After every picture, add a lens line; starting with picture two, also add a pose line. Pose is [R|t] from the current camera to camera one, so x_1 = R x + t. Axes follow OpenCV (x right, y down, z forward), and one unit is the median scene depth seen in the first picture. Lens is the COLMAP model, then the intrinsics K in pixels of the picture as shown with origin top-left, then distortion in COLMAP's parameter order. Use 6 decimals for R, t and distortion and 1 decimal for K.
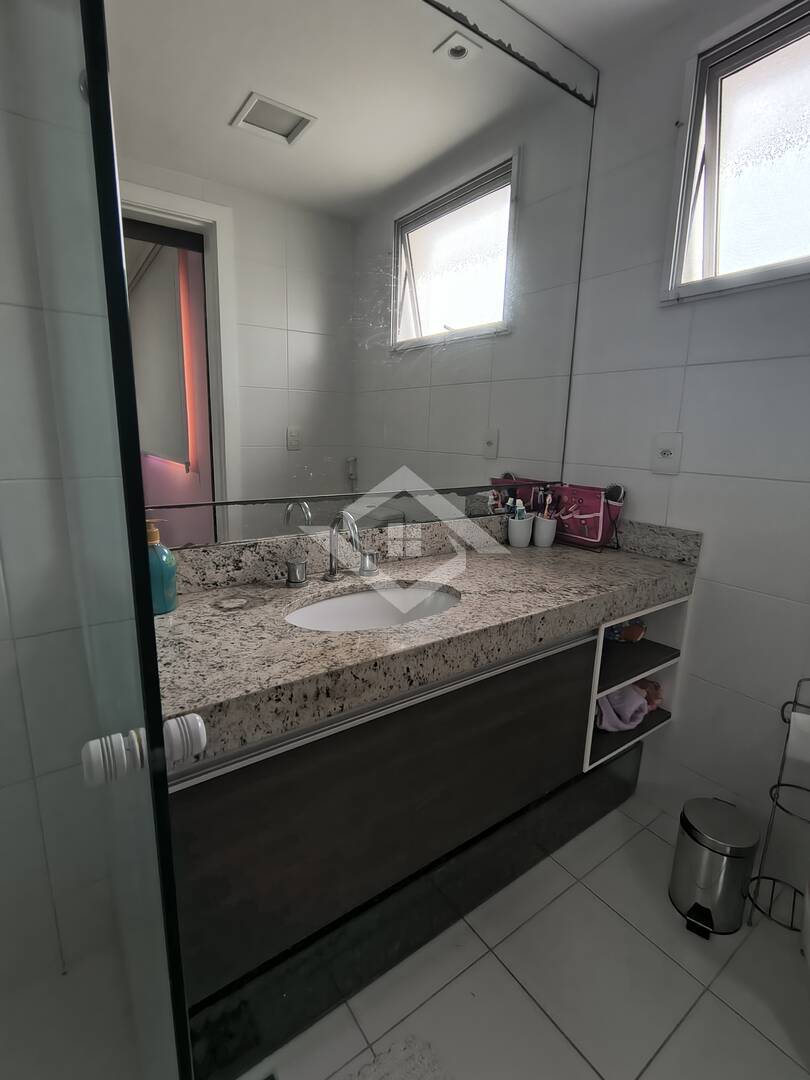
lens RADIAL K [[507.1, 0, 409.5], [0, 507.1, 537.1], [0, 0, 1]] dist [-0.009467, 0.002029]
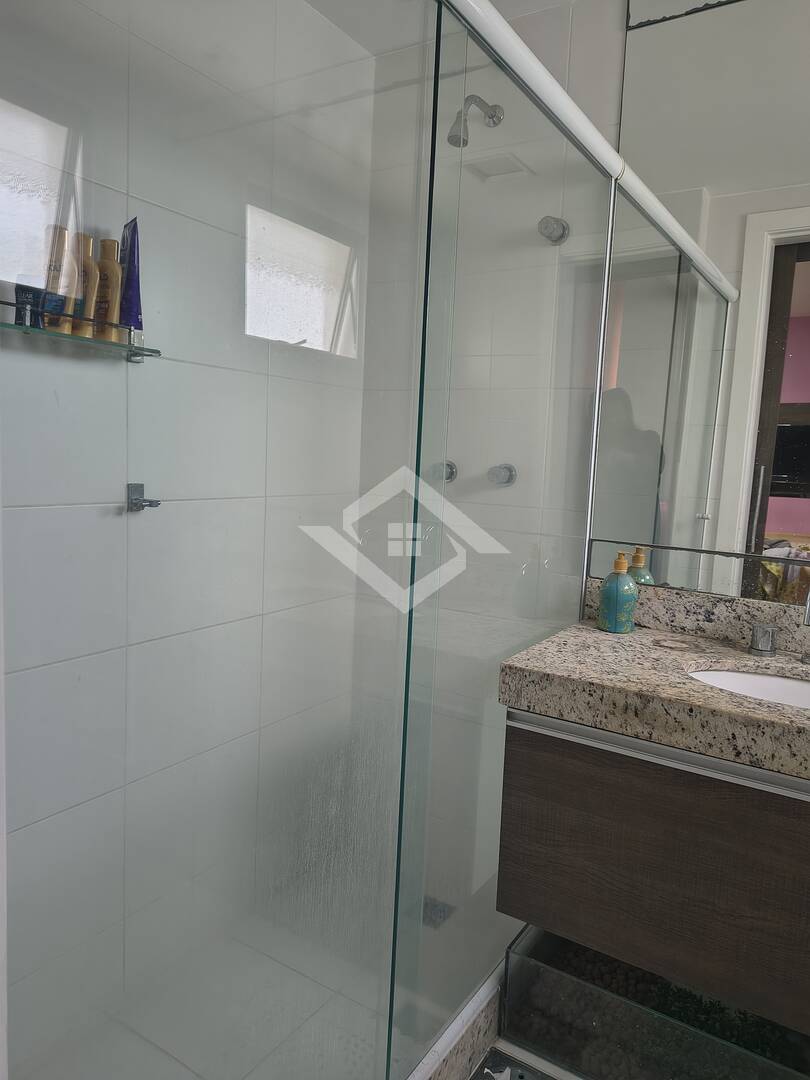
lens RADIAL K [[746.3, 0, 402.7], [0, 746.3, 540.4], [0, 0, 1]] dist [0.045606, -0.048060]
pose [[0.366584, 0.104961, -0.924446, 0.733119], [-0.228406, 0.973362, 0.019941, 0.017815], [0.901913, 0.203839, 0.380792, -0.101364]]
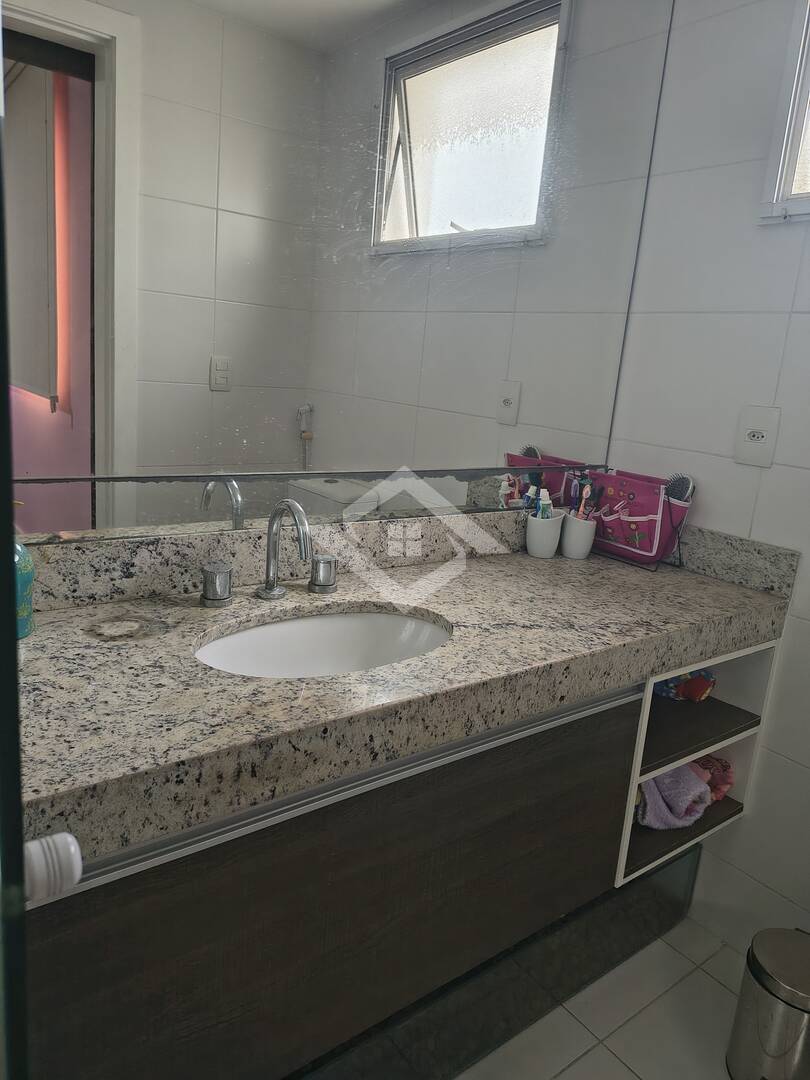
lens RADIAL K [[746.3, 0, 427.9], [0, 746.3, 524.7], [0, 0, 1]] dist [0.045606, -0.048060]
pose [[0.997142, 0.050424, 0.056261, 0.001392], [-0.050801, 0.998695, 0.005292, -0.030666], [-0.055921, -0.008134, 0.998402, -0.024318]]
